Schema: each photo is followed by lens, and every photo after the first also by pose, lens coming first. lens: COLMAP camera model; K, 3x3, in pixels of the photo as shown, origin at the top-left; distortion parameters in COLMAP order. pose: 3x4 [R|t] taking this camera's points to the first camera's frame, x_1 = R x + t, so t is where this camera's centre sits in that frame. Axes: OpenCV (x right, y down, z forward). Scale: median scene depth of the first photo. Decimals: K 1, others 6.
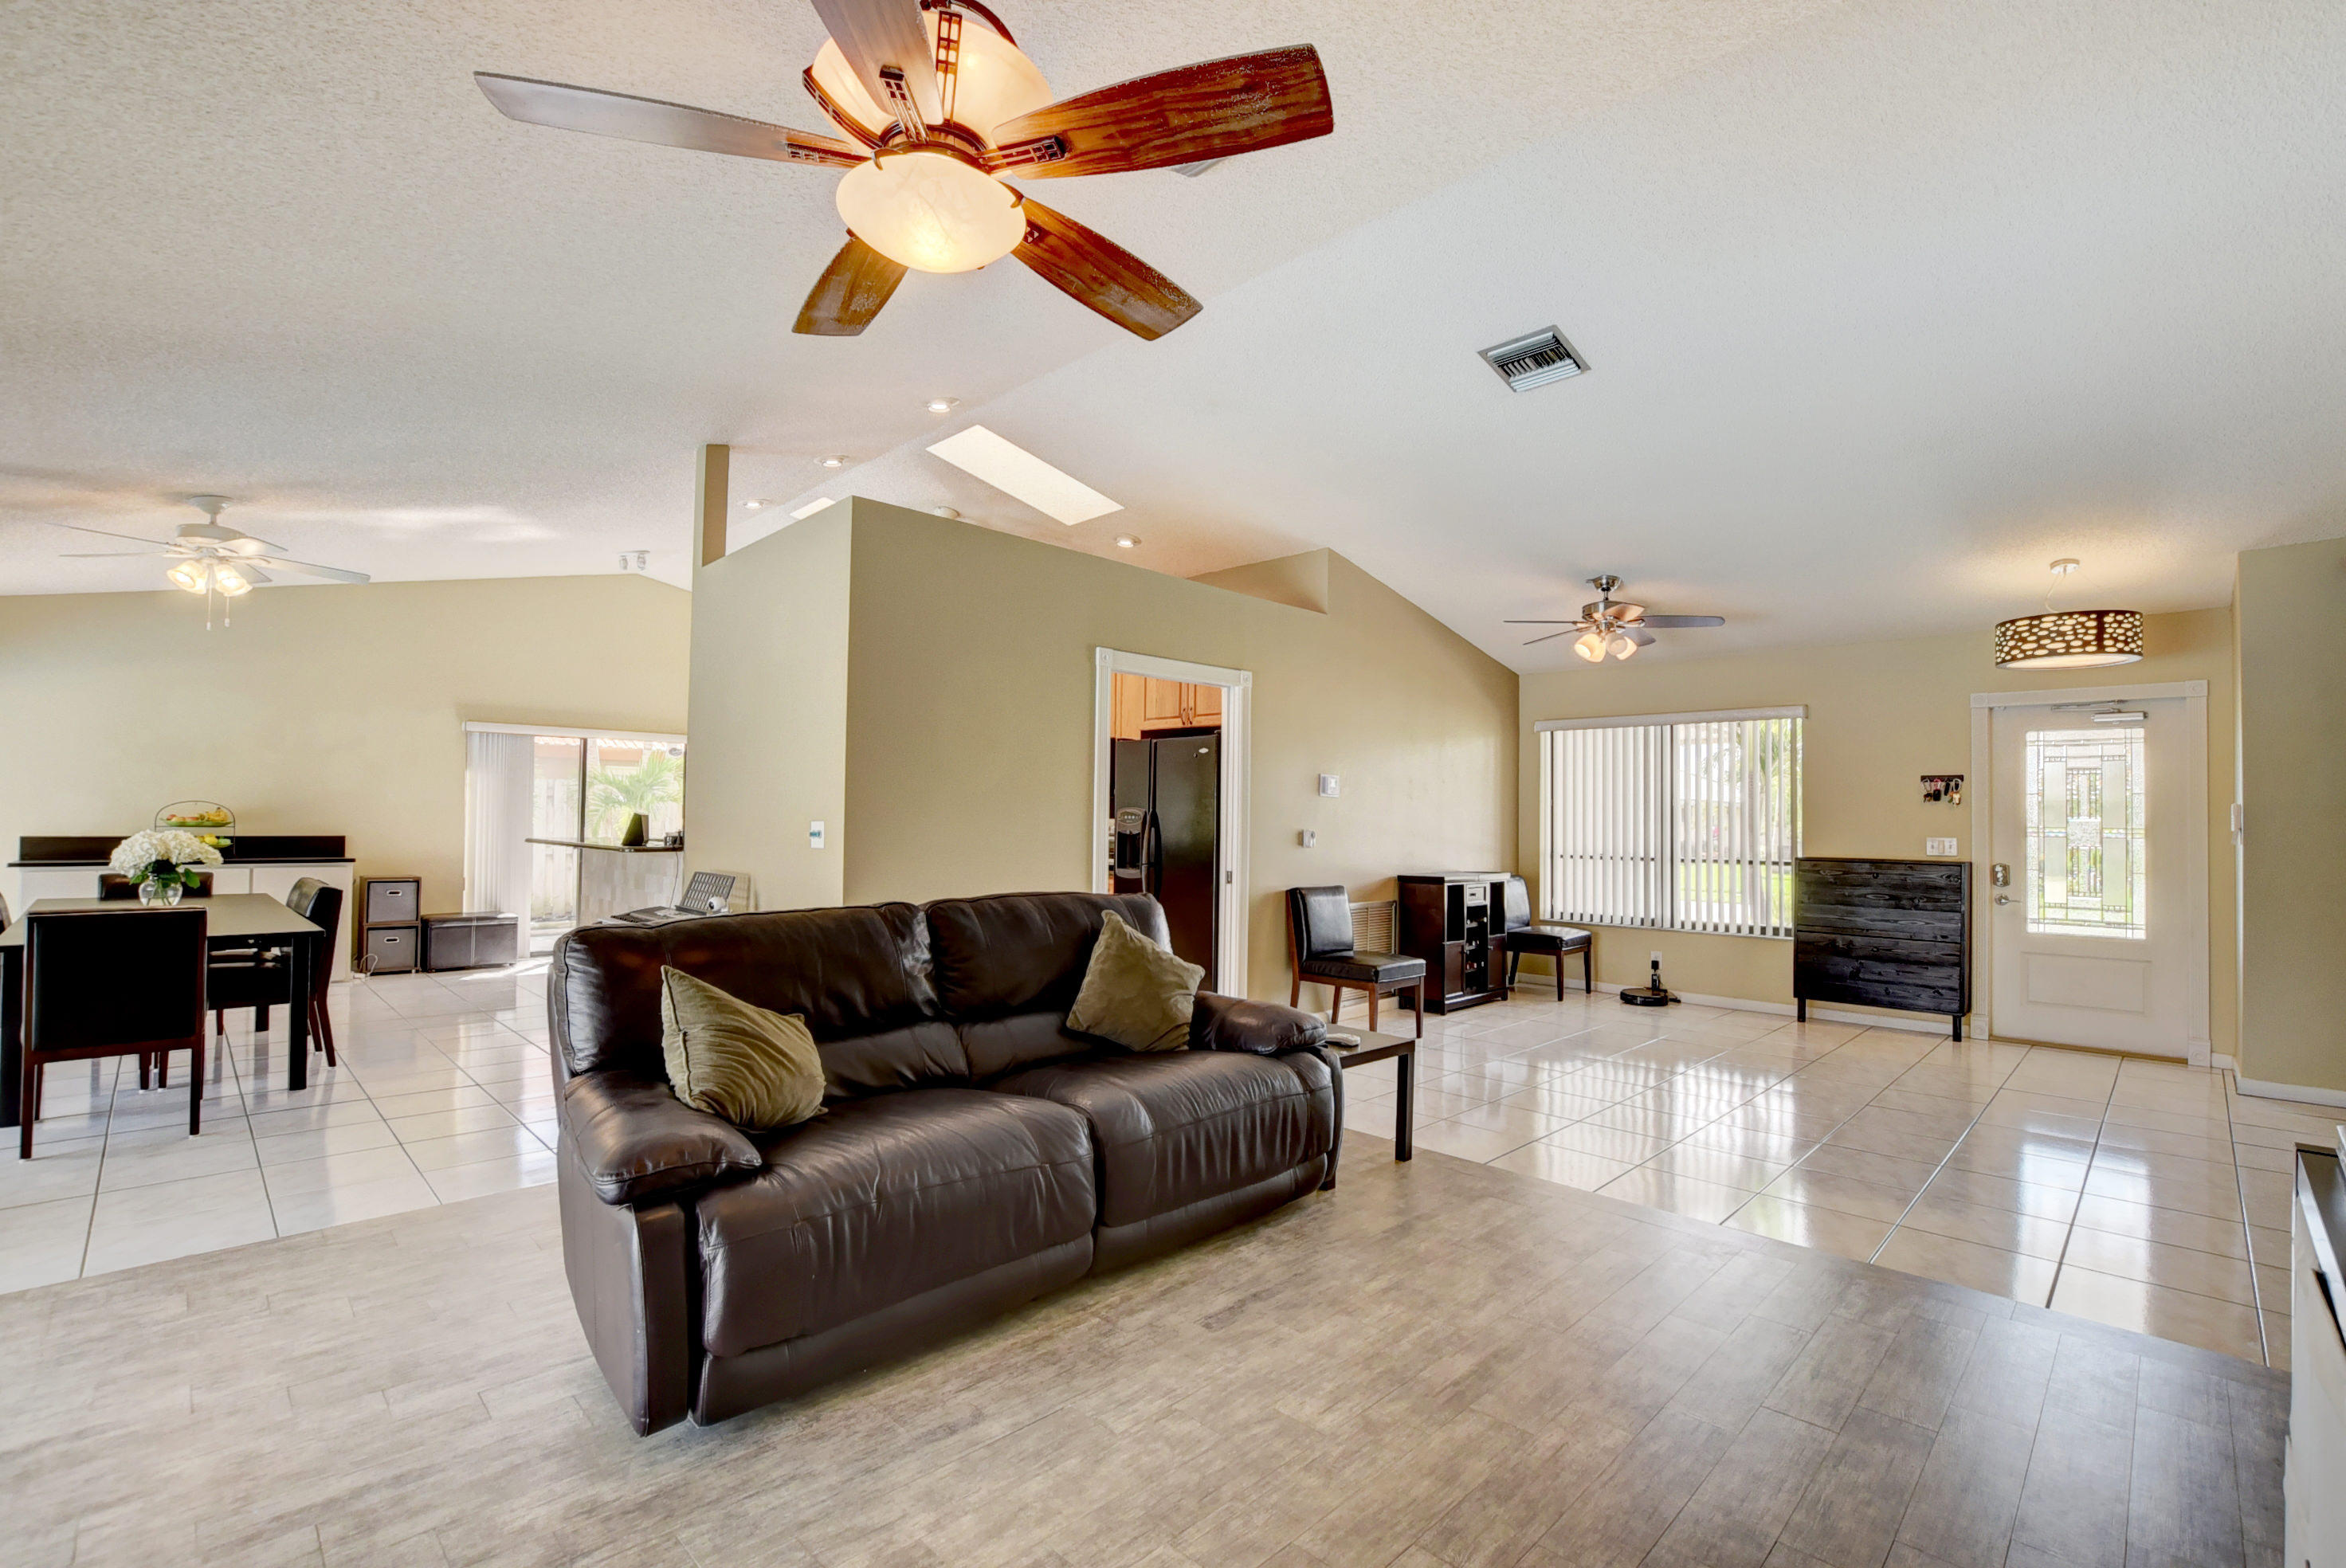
lens RADIAL K [[1040.1, 0, 1178.0], [0, 1040.1, 798.2], [0, 0, 1]] dist [-0.032876, 0.003899]
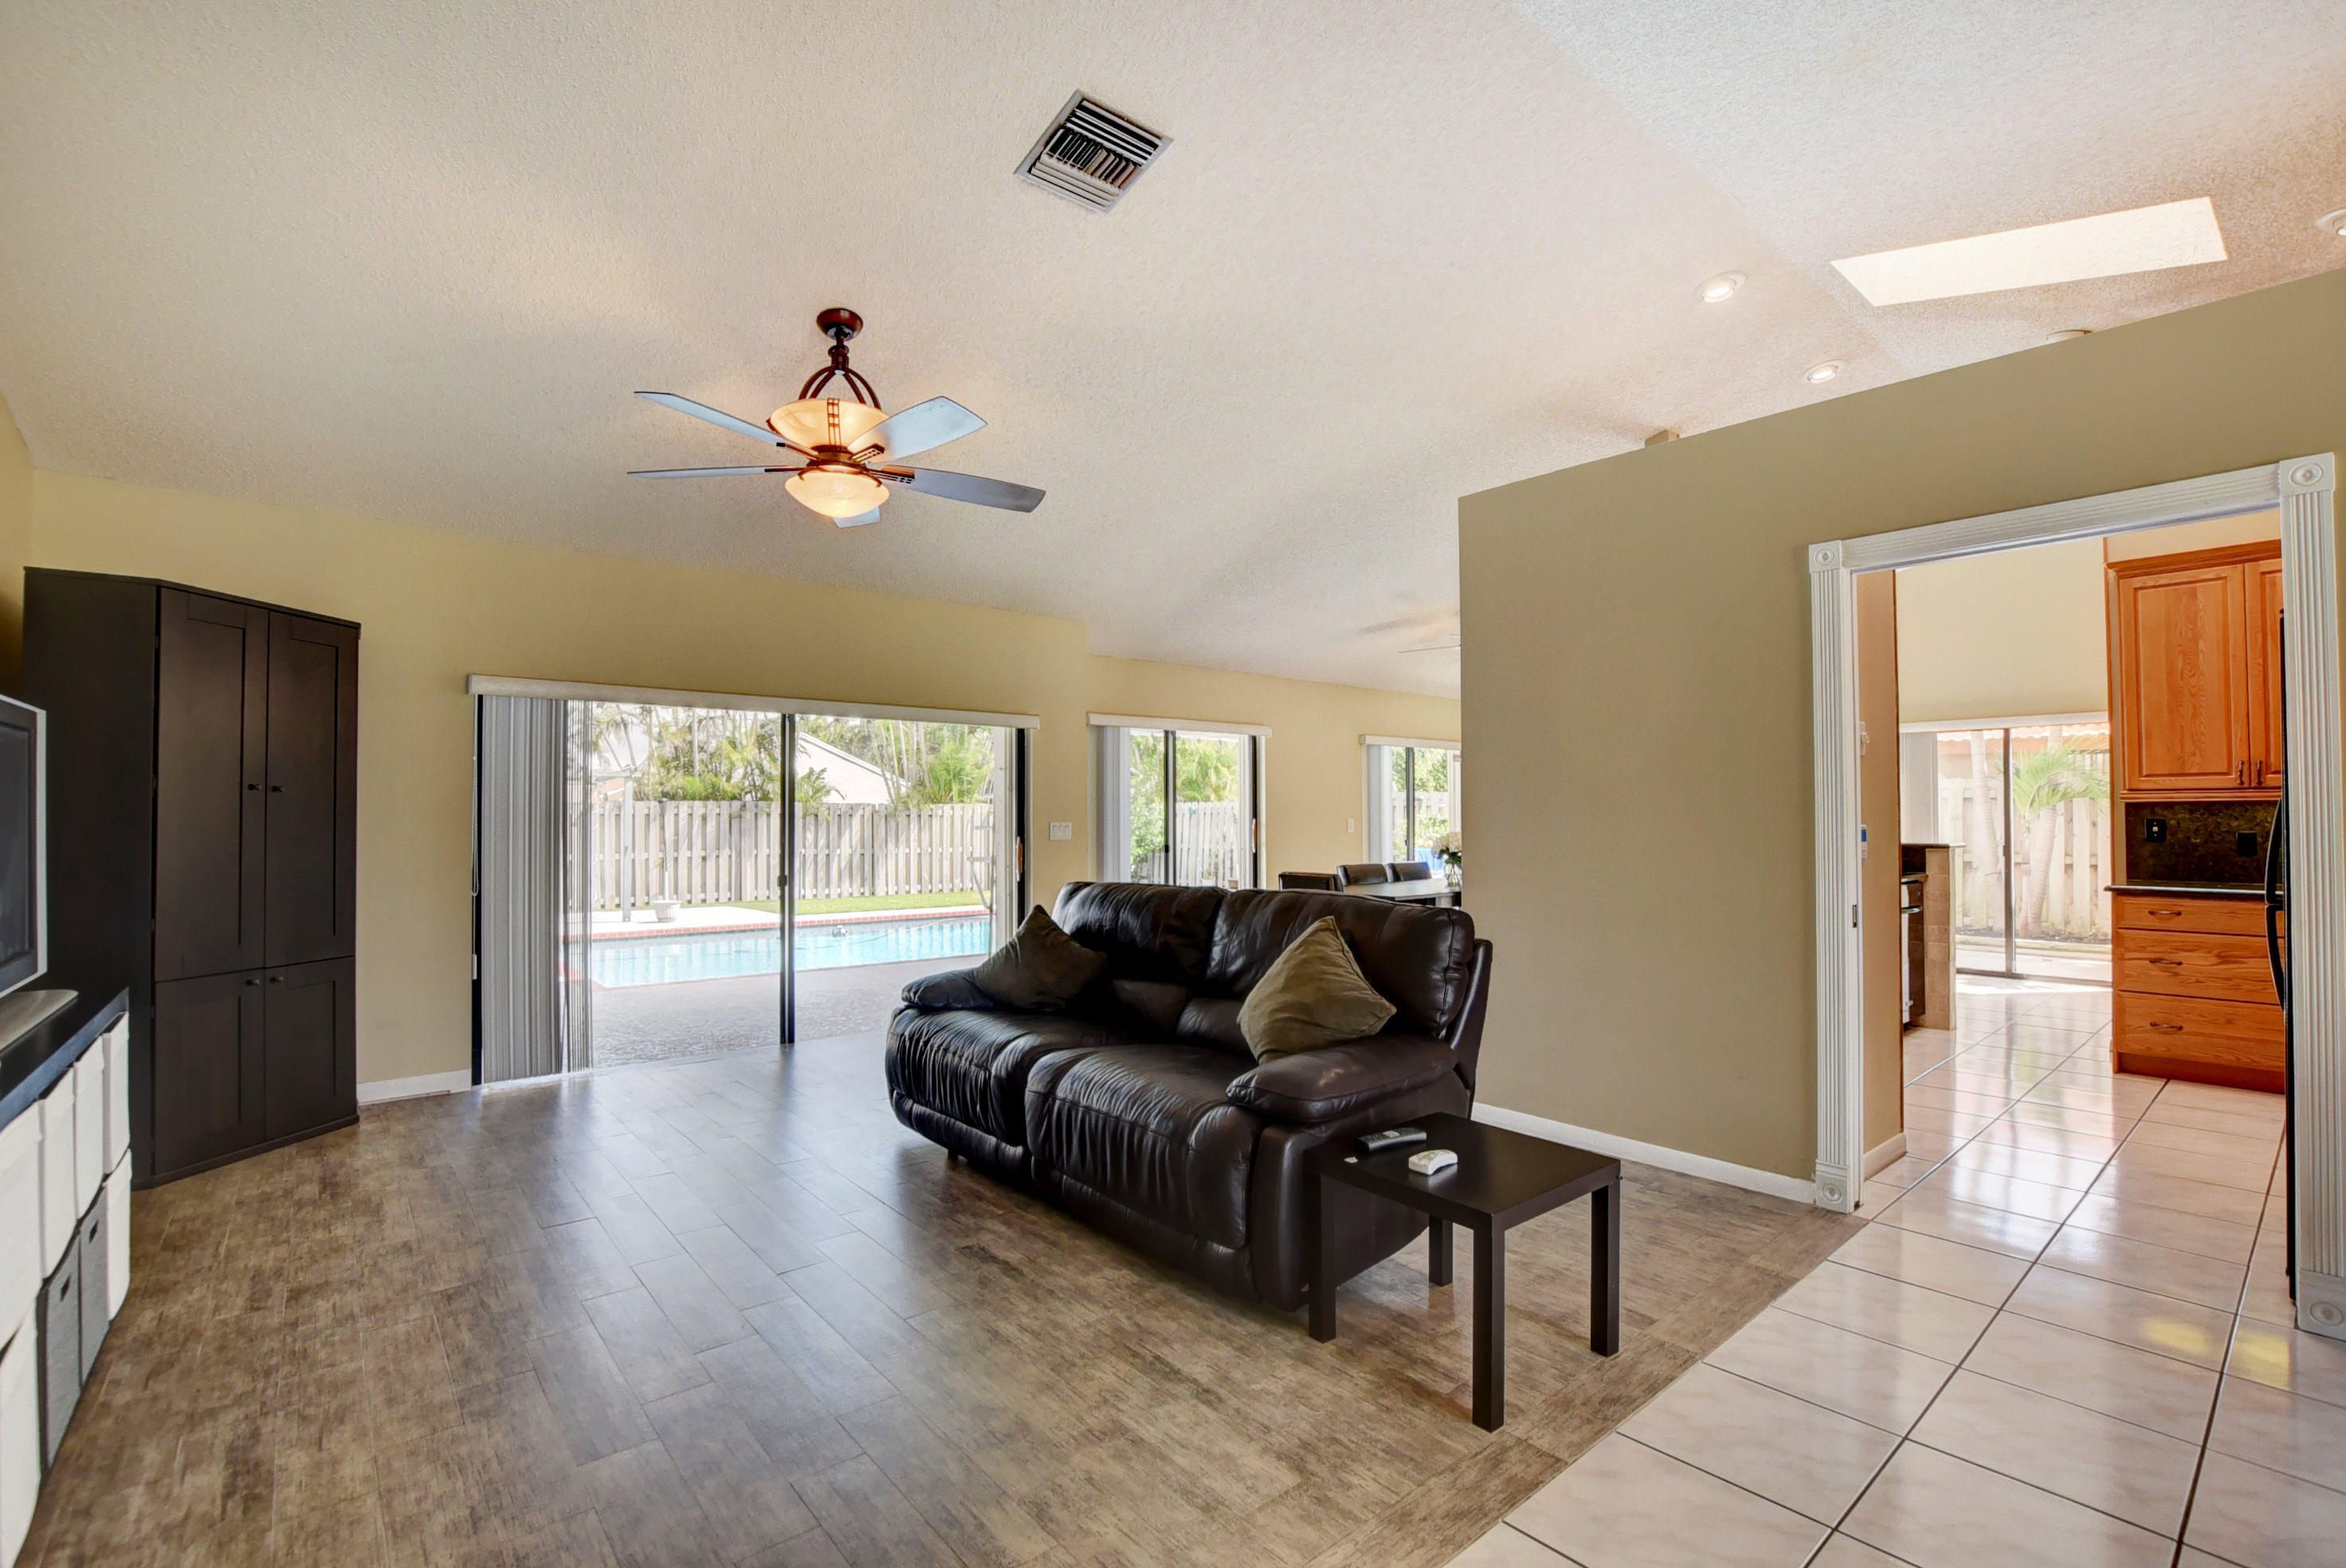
lens RADIAL K [[1040.1, 0, 1178.0], [0, 1040.1, 798.2], [0, 0, 1]] dist [-0.032876, 0.003899]
pose [[-0.086653, -0.031212, -0.995749, 0.496754], [0.022272, 0.999199, -0.033258, 0.019236], [0.995990, -0.025059, -0.085889, 0.563504]]
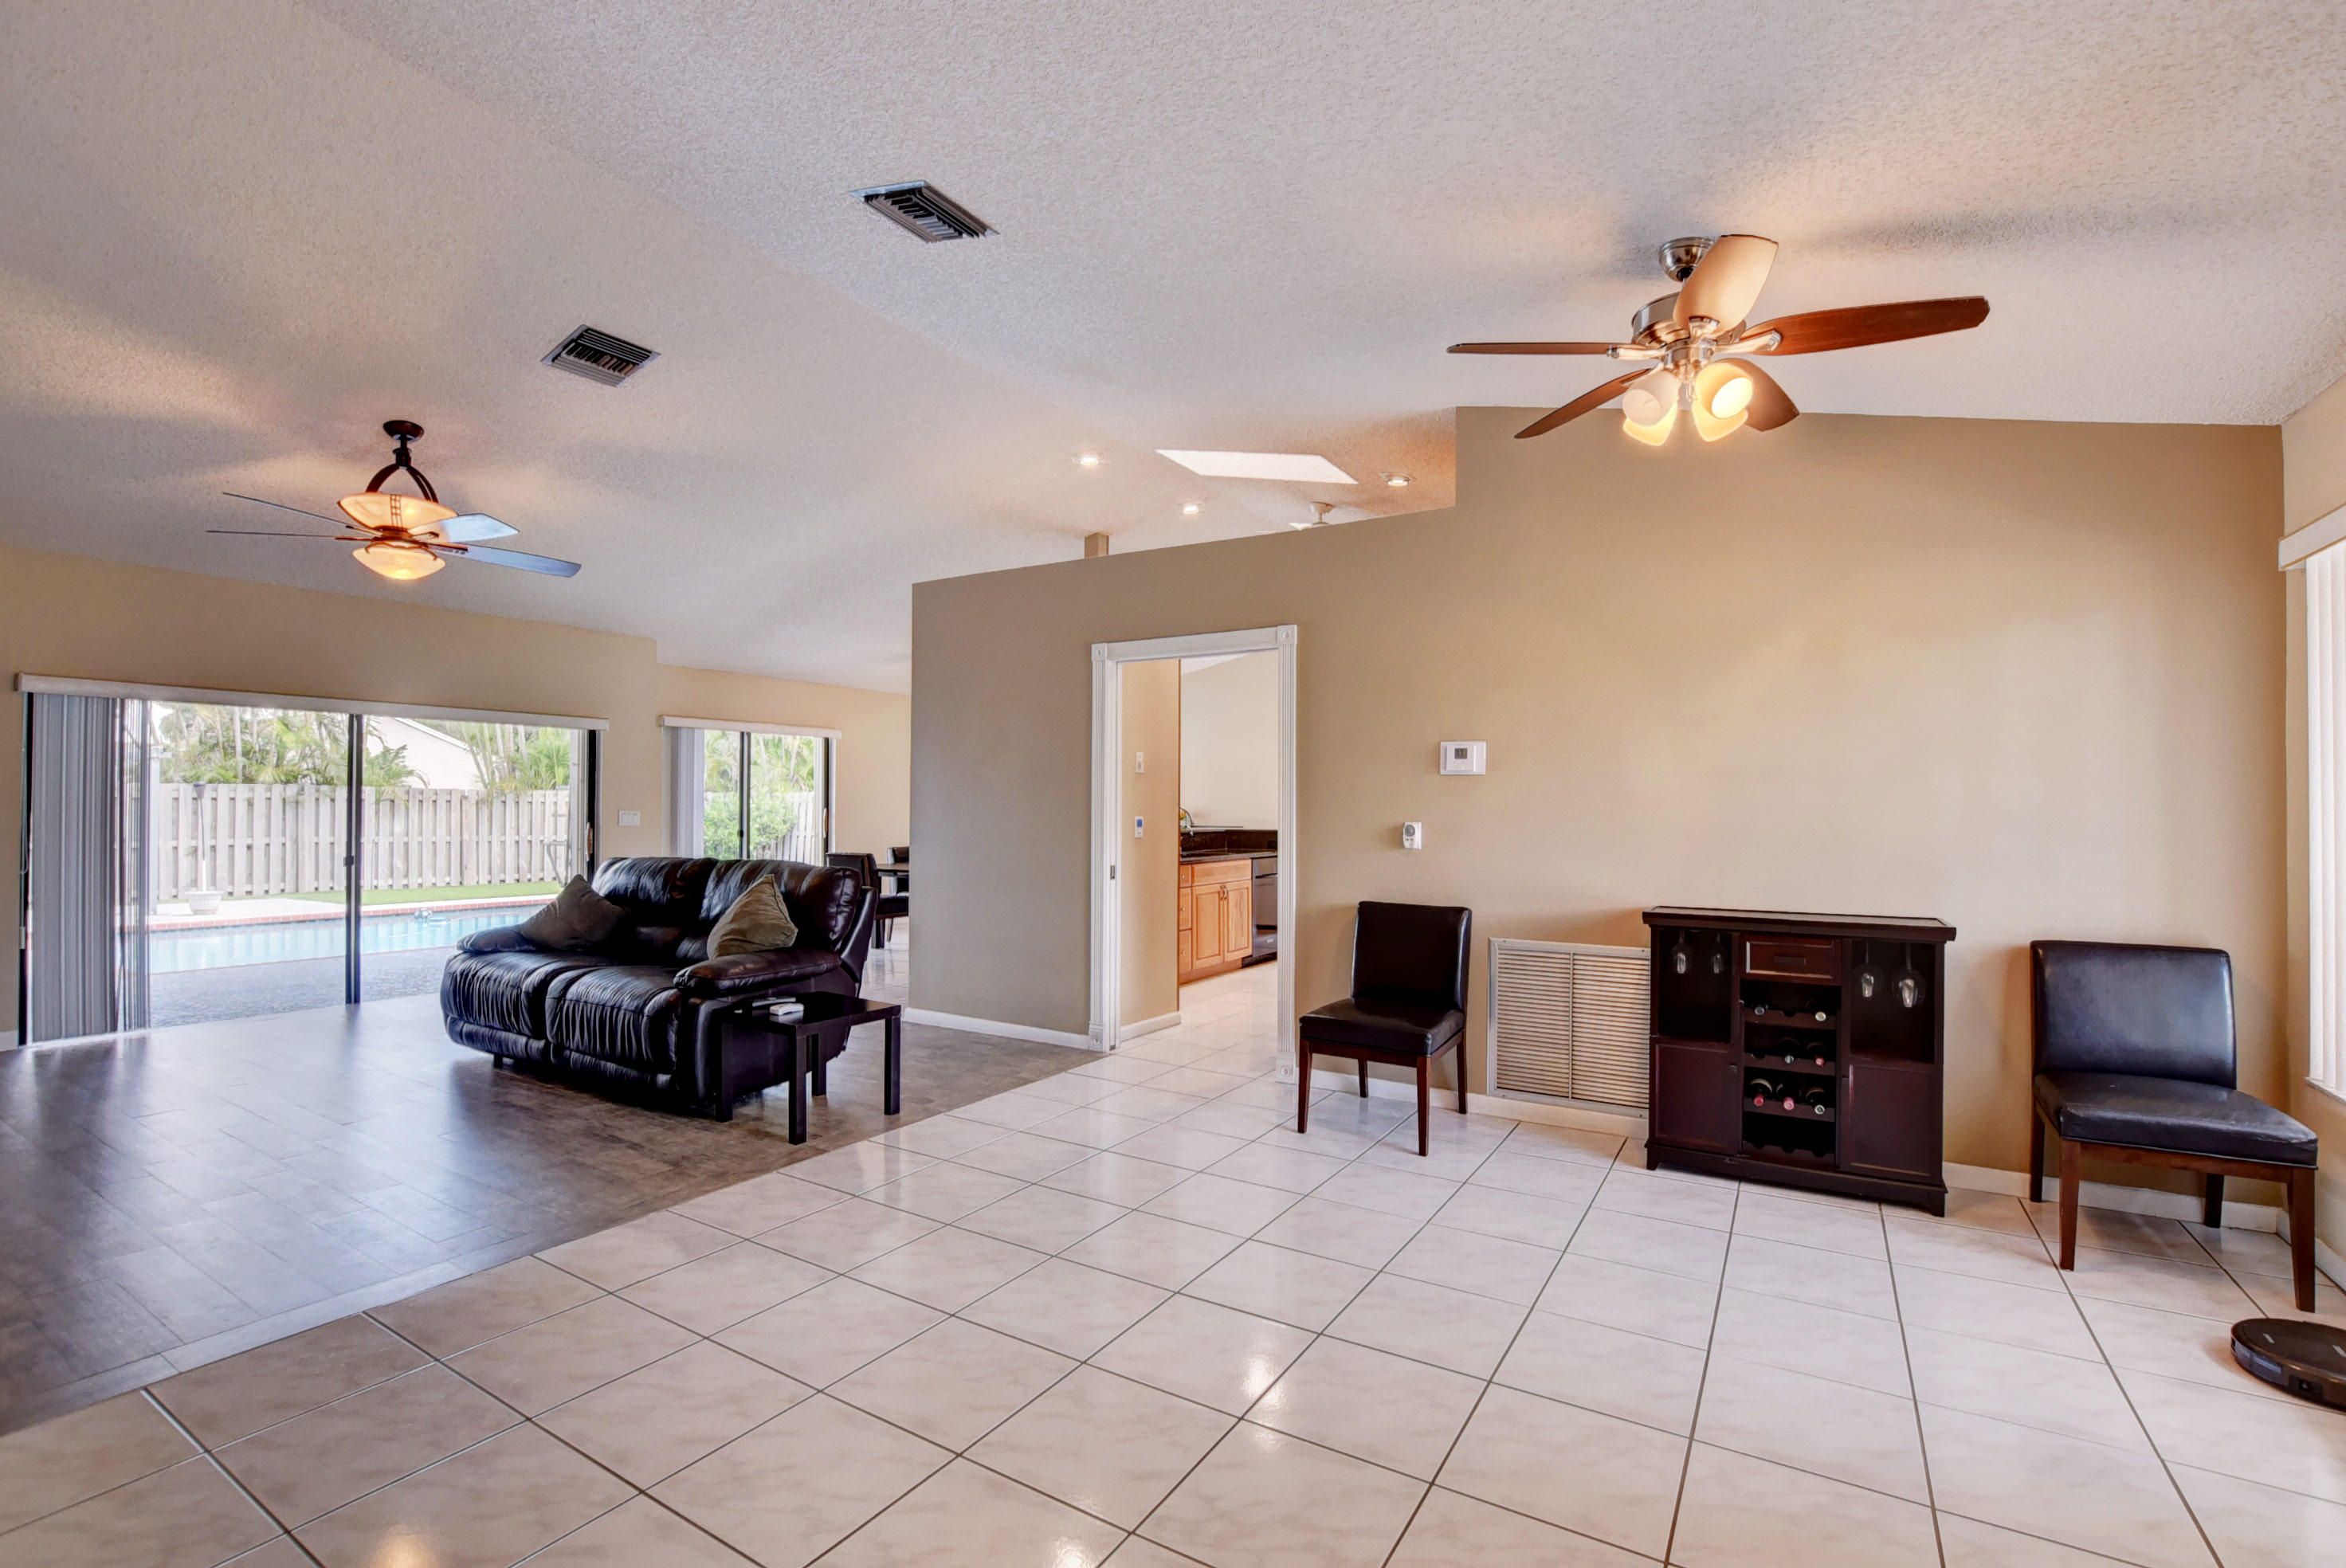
lens RADIAL K [[1040.1, 0, 1178.0], [0, 1040.1, 798.2], [0, 0, 1]] dist [-0.032876, 0.003899]
pose [[0.228847, -0.020357, -0.973250, 0.814858], [0.017844, 0.999701, -0.016714, 0.023102], [0.973299, -0.013542, 0.229142, 0.718110]]
